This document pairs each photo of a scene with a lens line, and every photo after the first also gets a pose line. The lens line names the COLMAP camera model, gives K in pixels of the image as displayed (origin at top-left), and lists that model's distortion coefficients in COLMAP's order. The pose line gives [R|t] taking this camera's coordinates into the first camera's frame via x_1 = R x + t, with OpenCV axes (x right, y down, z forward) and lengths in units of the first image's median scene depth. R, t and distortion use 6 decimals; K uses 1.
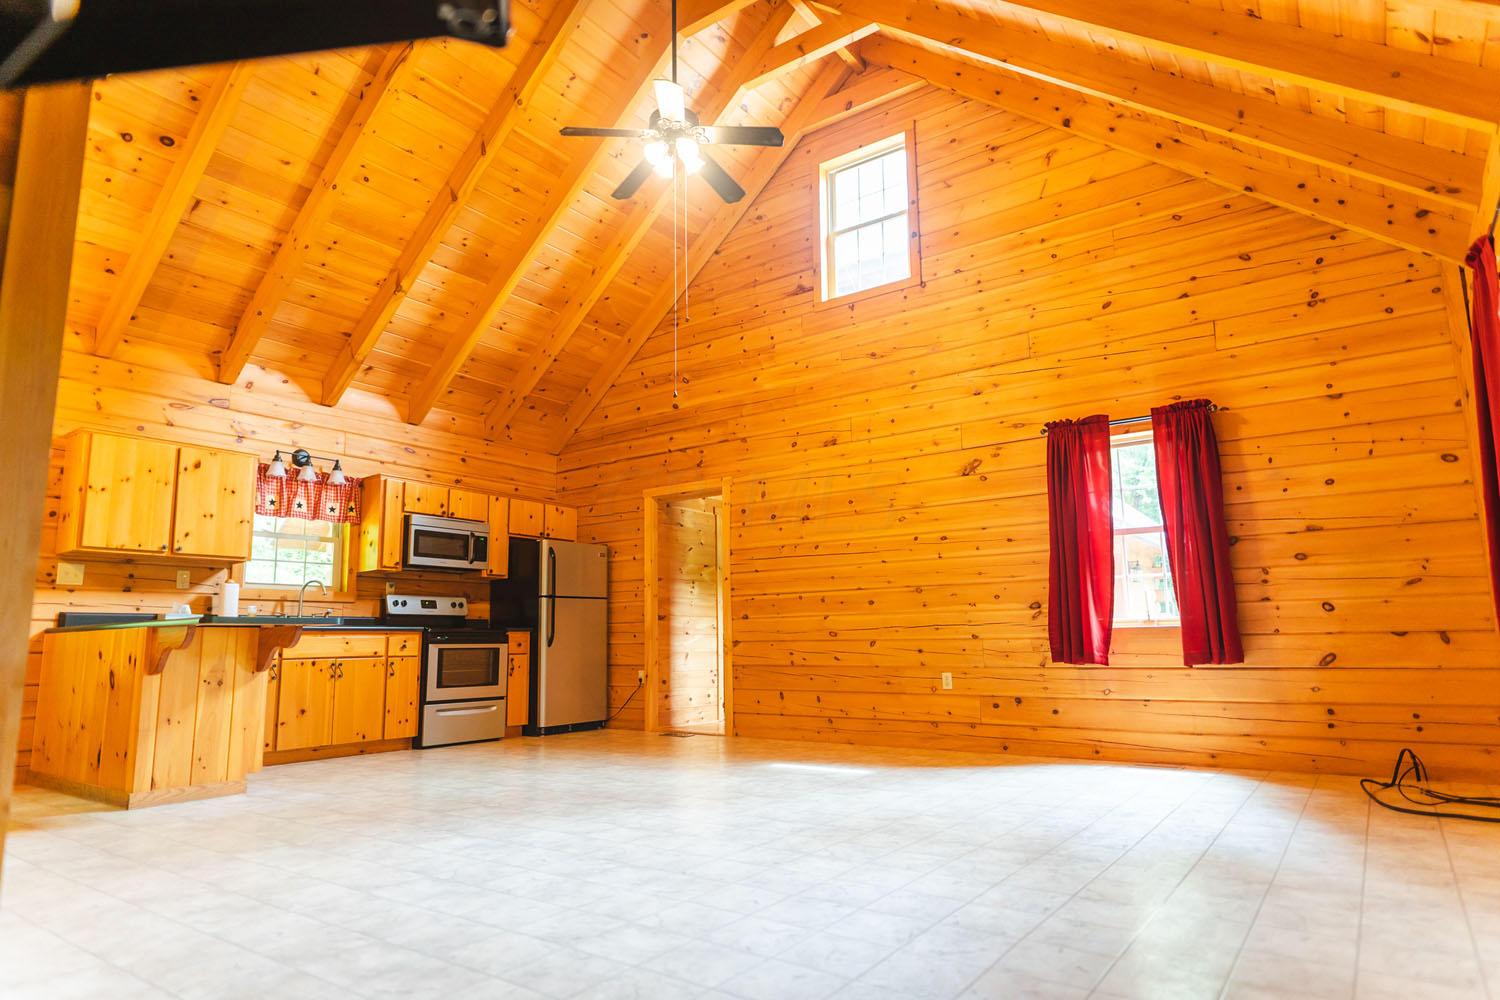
lens RADIAL K [[865.9, 0, 747.0], [0, 865.9, 507.8], [0, 0, 1]] dist [0.001721, -0.000068]
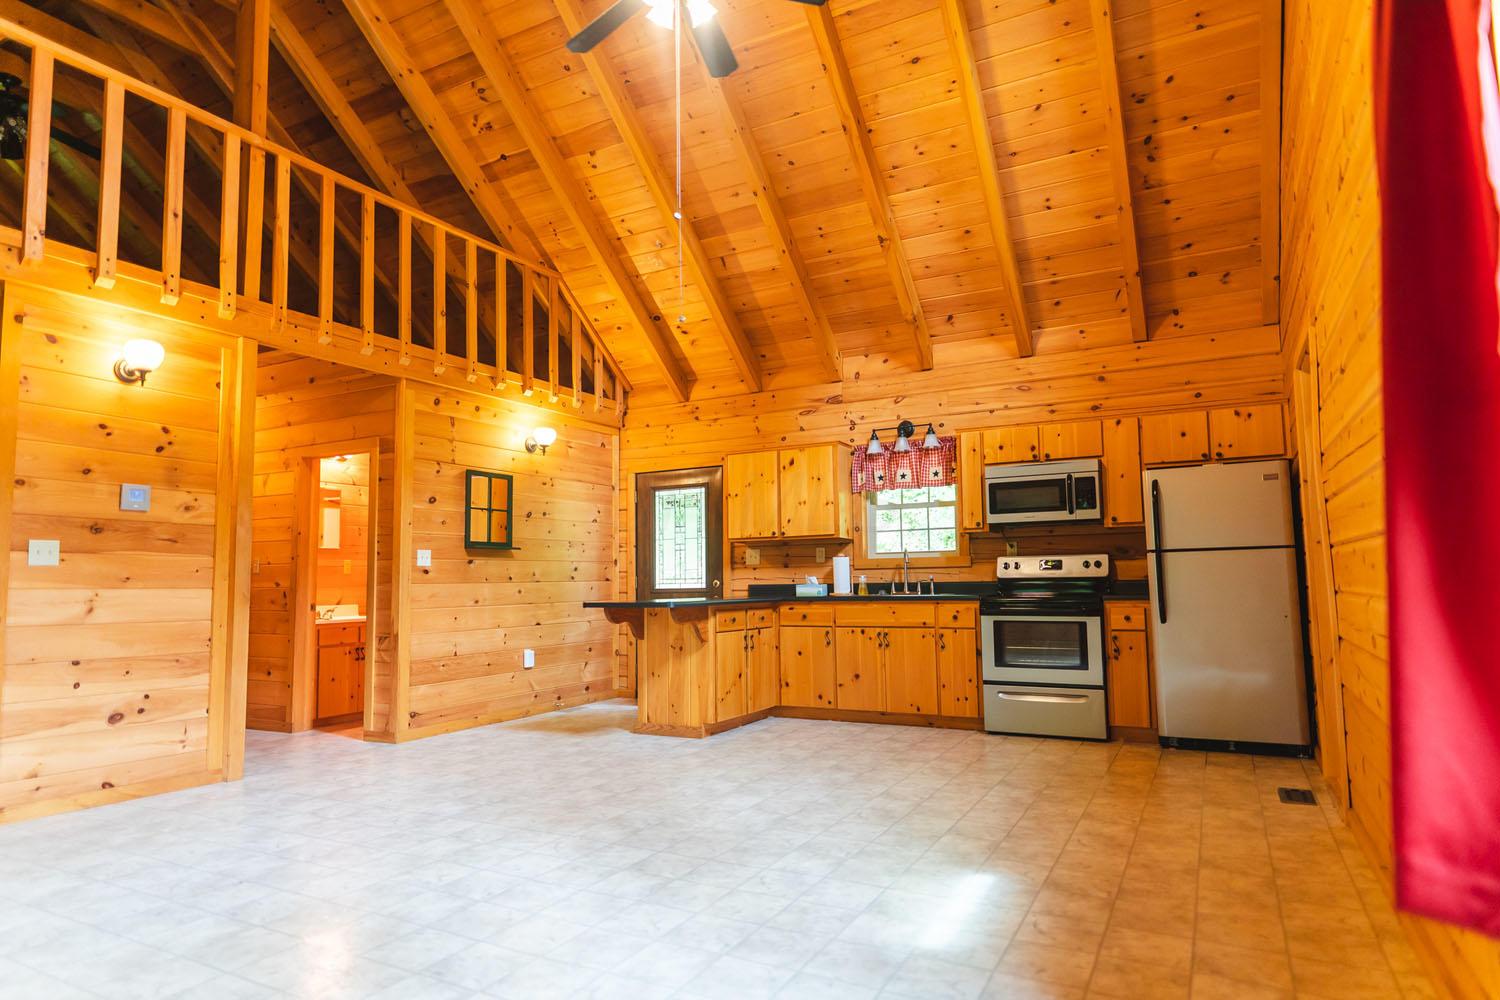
lens RADIAL K [[866.9, 0, 752.5], [0, 866.9, 509.1], [0, 0, 1]] dist [0.005777, -0.001461]
pose [[0.133621, -0.070340, -0.988533, 0.454174], [0.165890, 0.984992, -0.047664, 0.052614], [0.977050, -0.157618, 0.143285, 0.637621]]
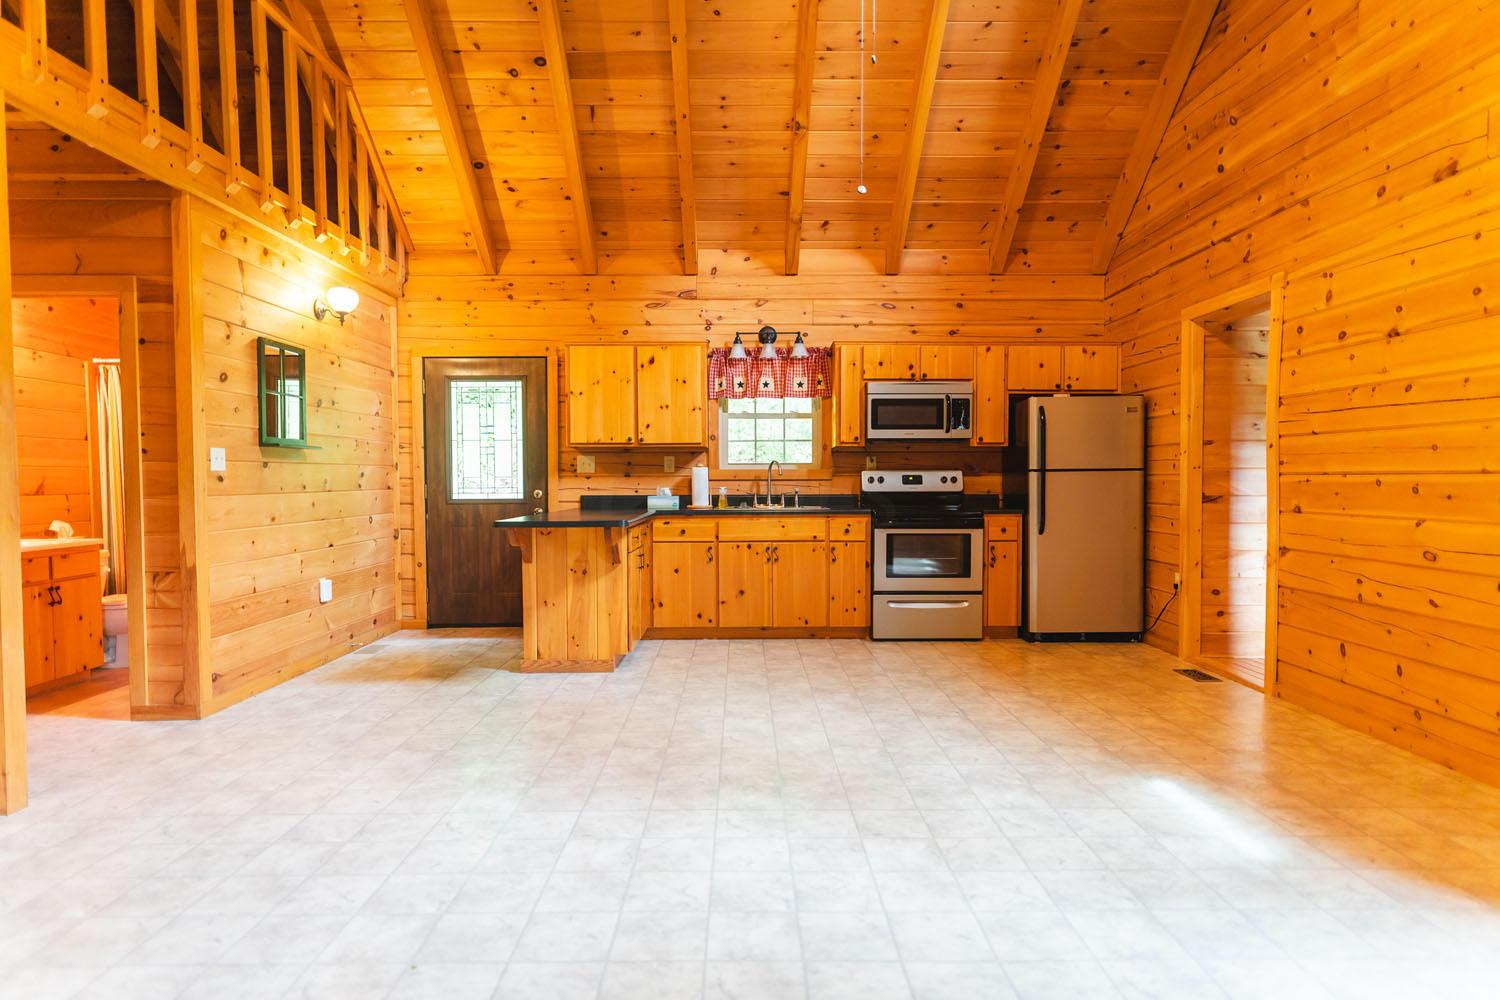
lens RADIAL K [[866.9, 0, 752.5], [0, 866.9, 509.1], [0, 0, 1]] dist [0.005777, -0.001461]
pose [[0.595967, 0.041646, -0.801928, 0.264168], [0.118353, 0.983192, 0.139016, -0.002285], [0.794239, -0.177760, 0.581021, 0.365544]]
